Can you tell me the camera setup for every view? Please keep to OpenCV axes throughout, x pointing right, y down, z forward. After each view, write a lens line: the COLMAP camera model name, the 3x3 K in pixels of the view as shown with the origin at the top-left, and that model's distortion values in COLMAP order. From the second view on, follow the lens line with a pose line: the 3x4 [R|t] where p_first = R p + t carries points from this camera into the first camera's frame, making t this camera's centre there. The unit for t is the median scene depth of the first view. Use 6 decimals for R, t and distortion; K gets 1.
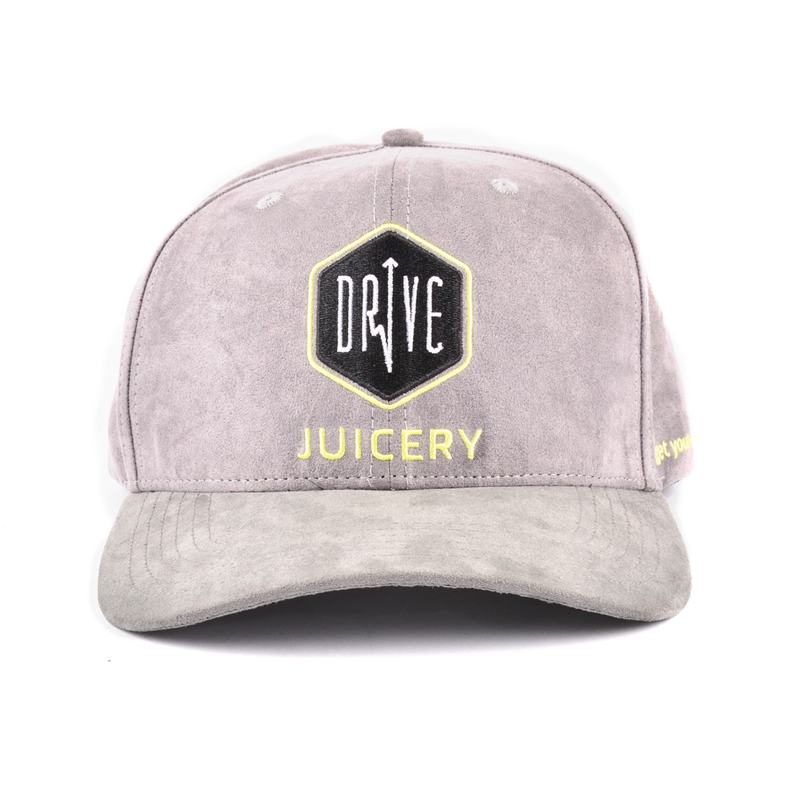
lens RADIAL K [[1775.9, 0, 400.0], [0, 1775.9, 399.4], [0, 0, 1]] dist [-0.242334, 0.000000]
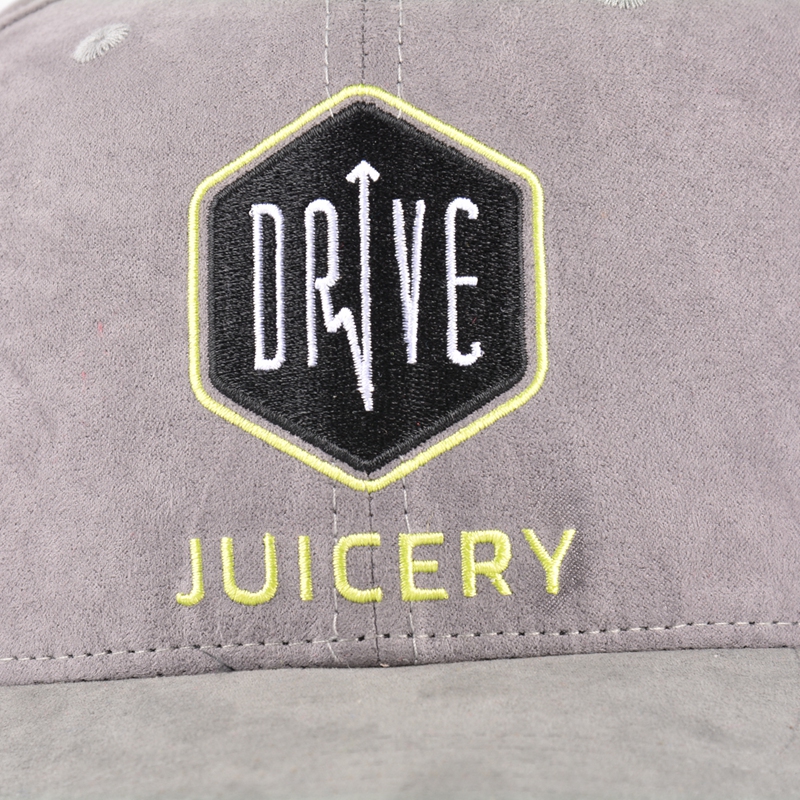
lens RADIAL K [[4966.3, 0, 400.0], [0, 4966.3, 400.5], [0, 0, 1]] dist [0.444520, 0.000000]
pose [[0.996915, -0.034359, -0.070570, 0.092605], [0.033317, 0.999319, -0.015888, 0.002901], [0.071068, 0.013487, 0.997380, -0.281425]]
